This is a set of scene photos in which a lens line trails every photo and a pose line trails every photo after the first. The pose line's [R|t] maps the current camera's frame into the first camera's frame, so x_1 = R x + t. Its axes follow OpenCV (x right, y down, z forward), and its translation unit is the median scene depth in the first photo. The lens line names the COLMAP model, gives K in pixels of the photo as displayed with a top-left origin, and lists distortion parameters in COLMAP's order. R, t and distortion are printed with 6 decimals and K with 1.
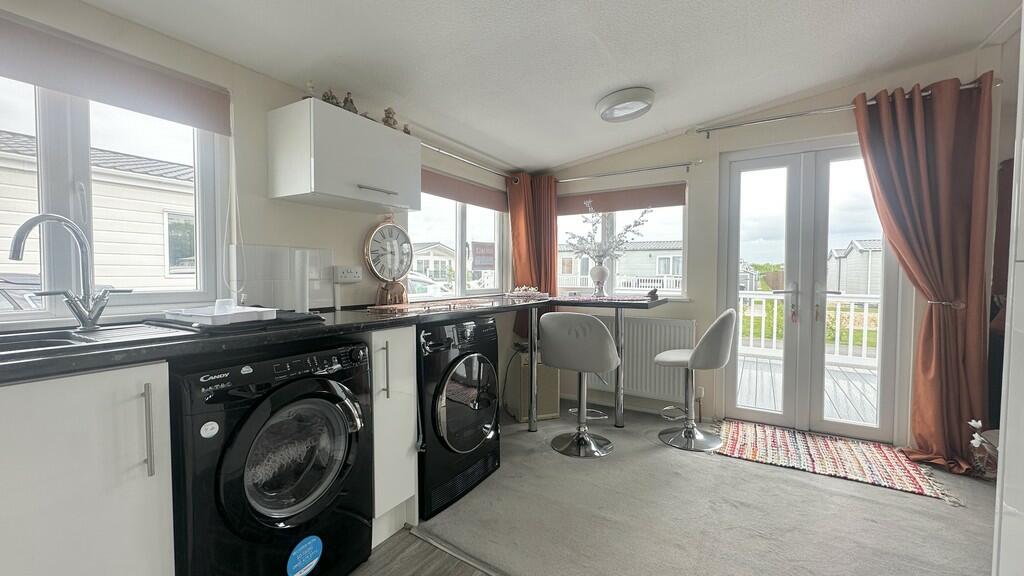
lens RADIAL K [[408.4, 0, 508.8], [0, 408.4, 287.3], [0, 0, 1]] dist [0.001328, 0.000032]
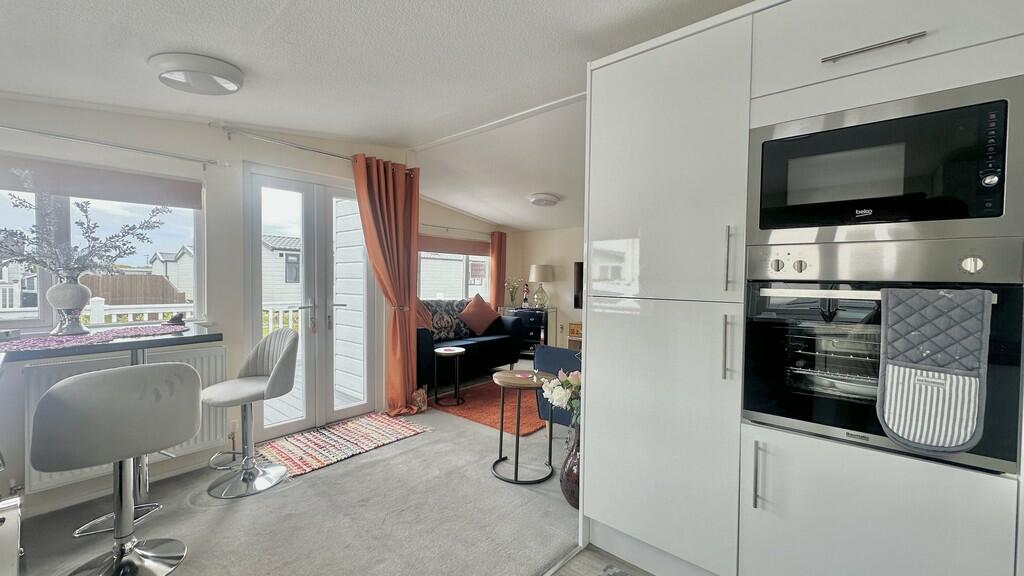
lens RADIAL K [[408.4, 0, 508.8], [0, 408.4, 287.3], [0, 0, 1]] dist [0.001328, 0.000032]
pose [[0.165620, -0.020741, 0.985971, -0.332313], [0.027242, 0.999494, 0.016449, -0.046484], [-0.985813, 0.024135, 0.166102, 0.292188]]
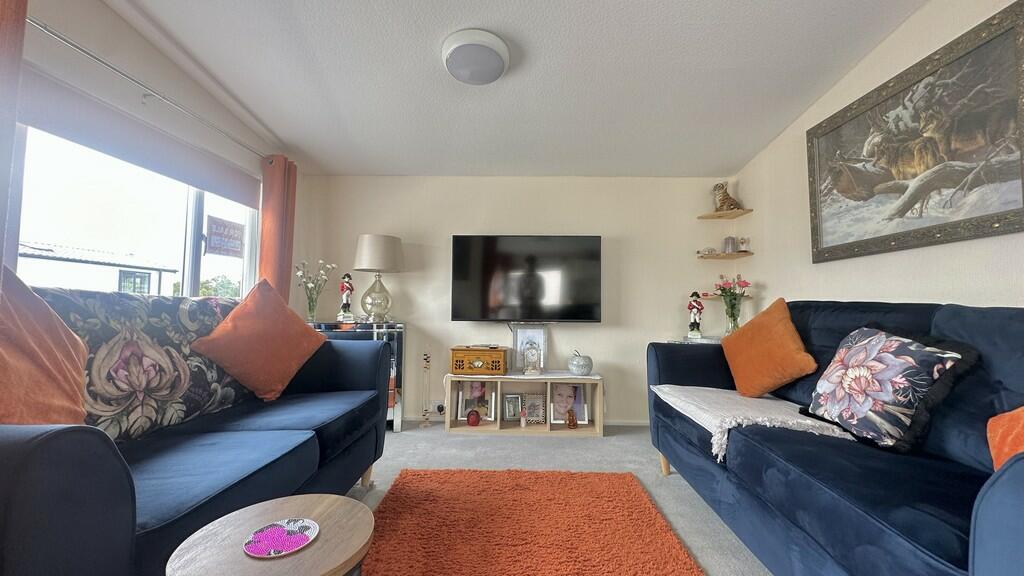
lens RADIAL K [[413.1, 0, 512.0], [0, 413.1, 288.0], [0, 0, 1]] dist [-0.001177, -0.000070]
pose [[-0.496628, 0.031549, 0.867390, 0.759697], [0.018684, 0.999496, -0.025656, 0.051164], [-0.867762, 0.003465, -0.496967, 0.748092]]
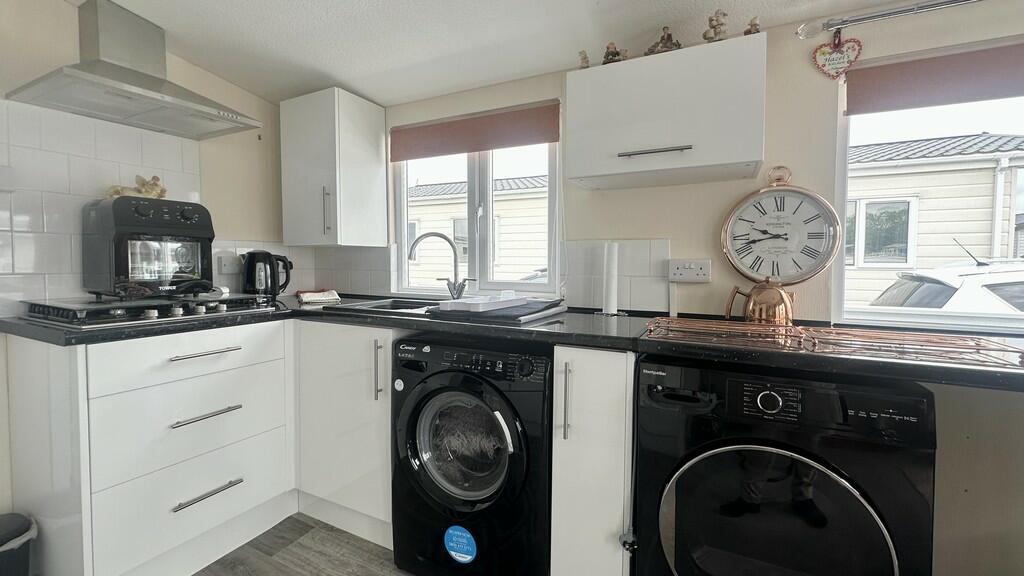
lens RADIAL K [[424.4, 0, 513.6], [0, 424.4, 276.2], [0, 0, 1]] dist [-0.002645, -0.000367]
pose [[0.087367, 0.034041, -0.995594, 0.273846], [-0.038718, 0.998777, 0.030752, -0.027131], [0.995423, 0.035861, 0.088578, 0.499326]]
